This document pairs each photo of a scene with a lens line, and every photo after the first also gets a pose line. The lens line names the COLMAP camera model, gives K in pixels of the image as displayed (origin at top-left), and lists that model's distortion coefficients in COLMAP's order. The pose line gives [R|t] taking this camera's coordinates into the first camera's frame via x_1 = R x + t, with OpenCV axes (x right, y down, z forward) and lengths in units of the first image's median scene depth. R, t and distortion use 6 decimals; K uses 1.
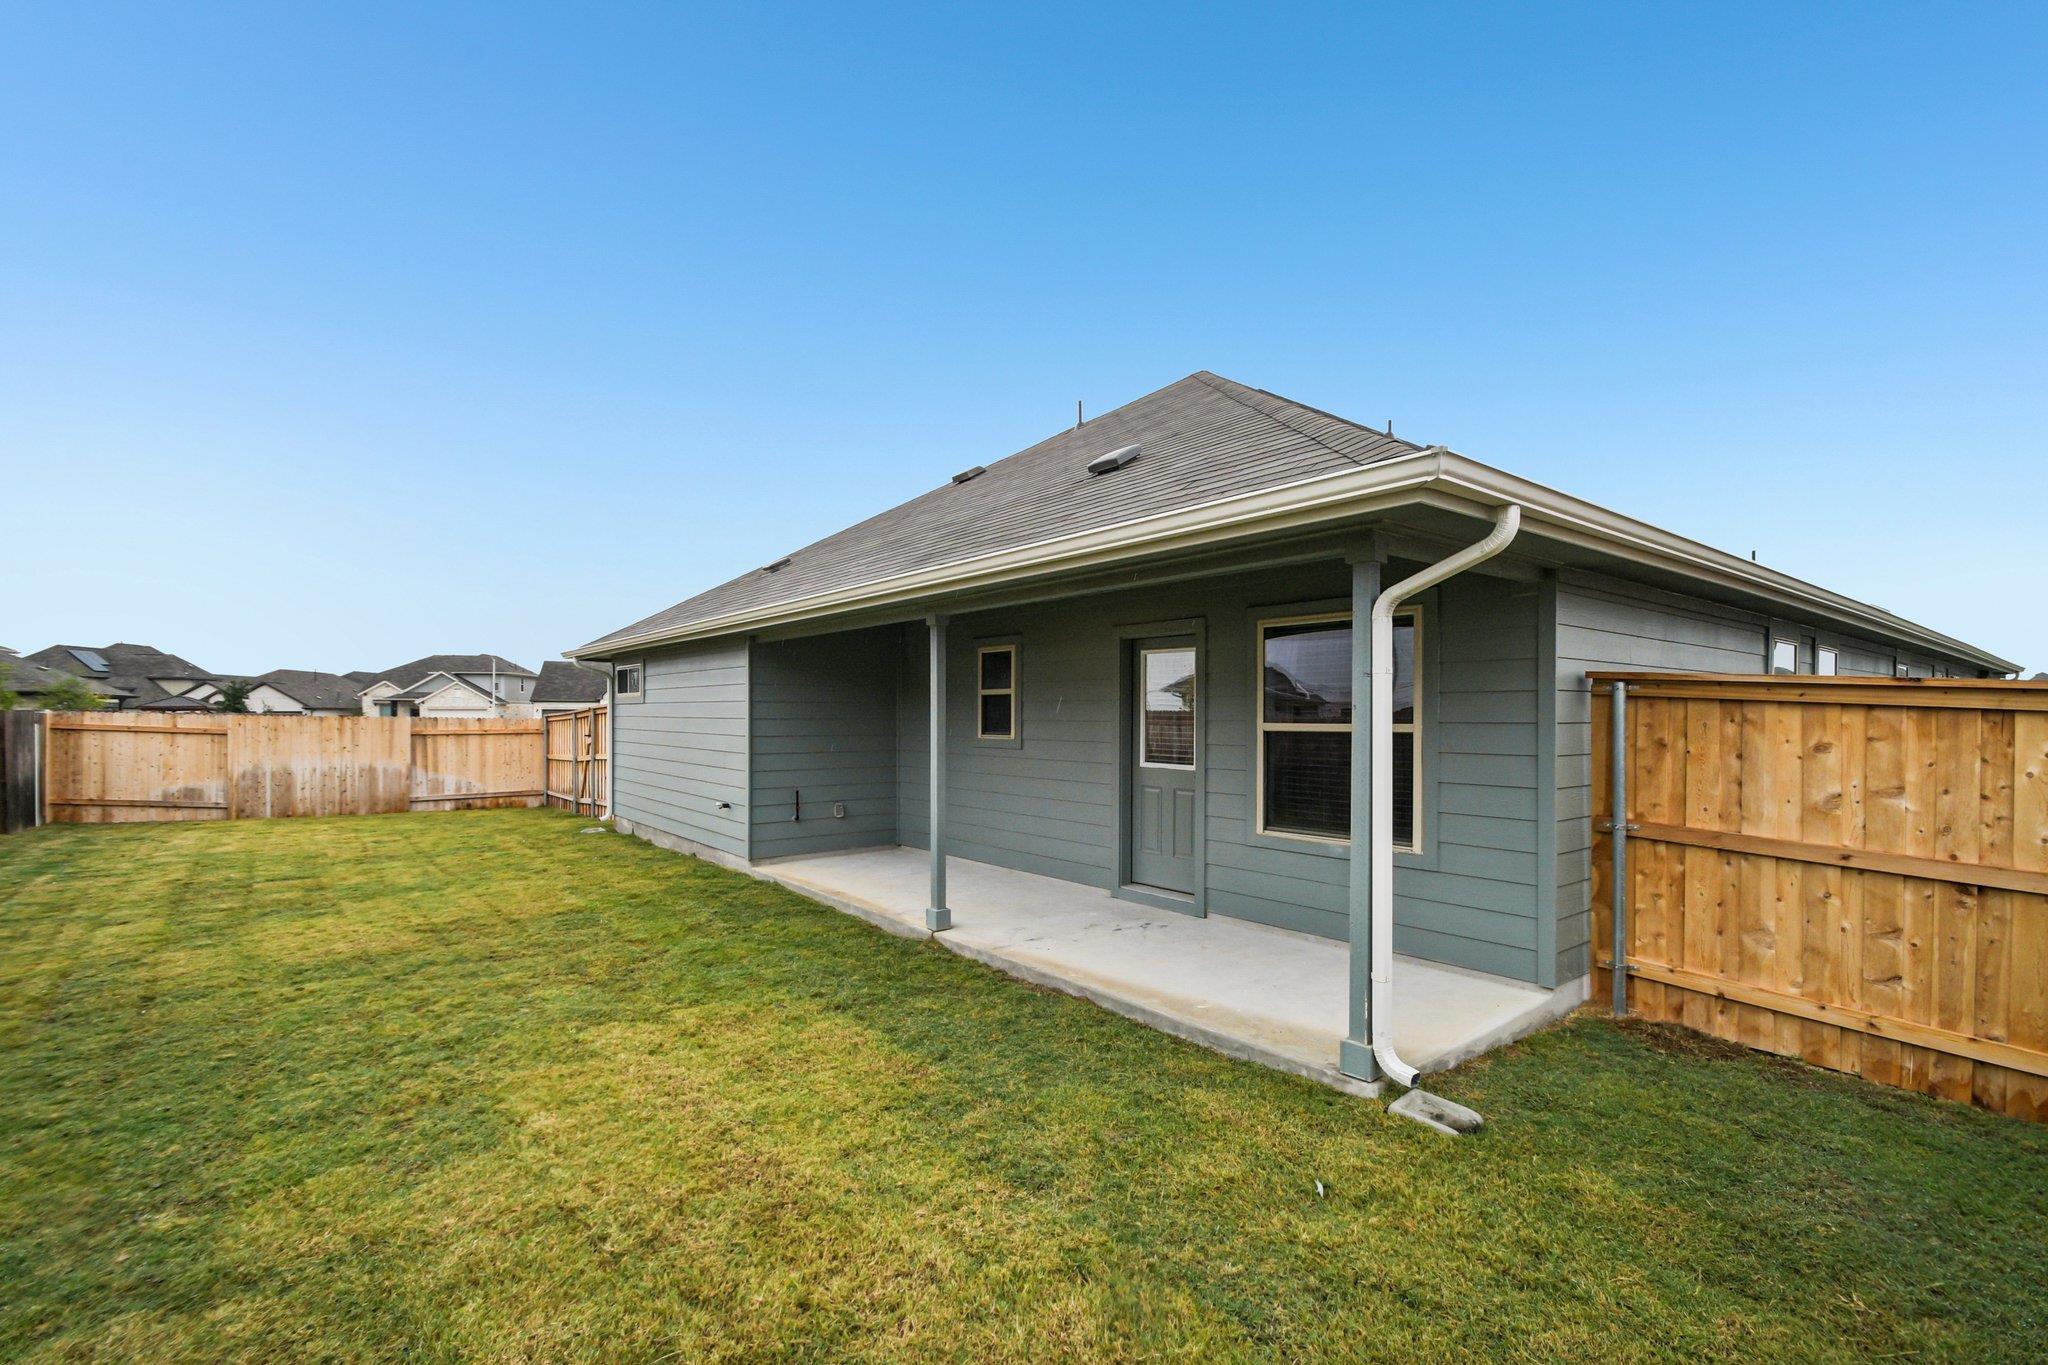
lens RADIAL K [[903.2, 0, 1012.2], [0, 903.2, 722.7], [0, 0, 1]] dist [0.006199, -0.015590]
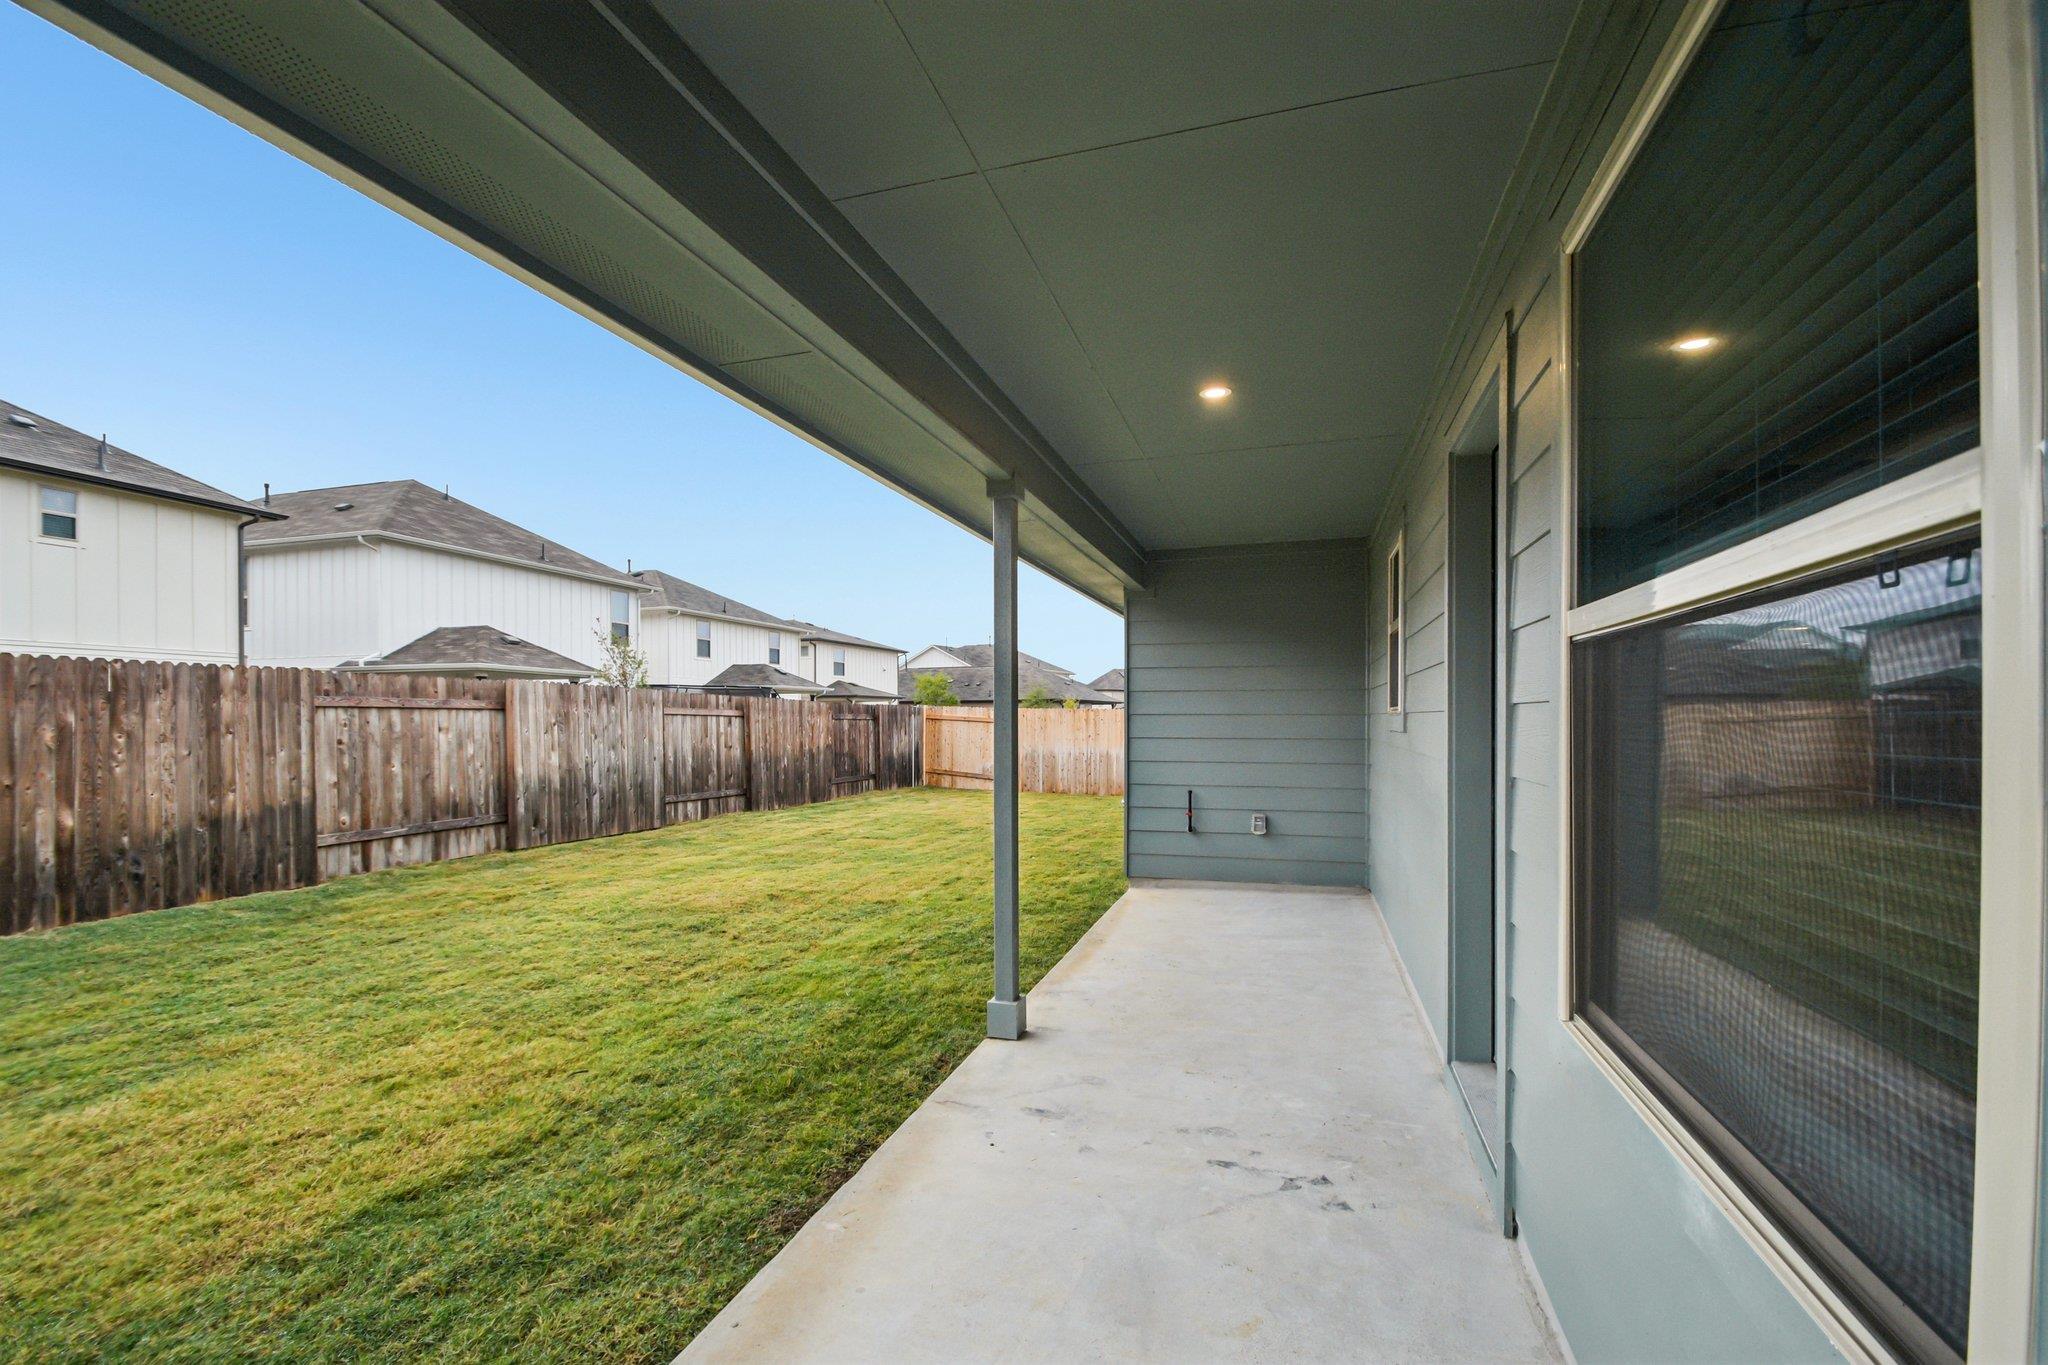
lens RADIAL K [[903.2, 0, 1012.2], [0, 903.2, 722.7], [0, 0, 1]] dist [0.006199, -0.015590]
pose [[0.569798, 0.002081, -0.821782, 0.213590], [-0.005605, 0.999983, -0.001354, 0.018514], [0.821766, 0.005377, 0.569800, 0.376816]]
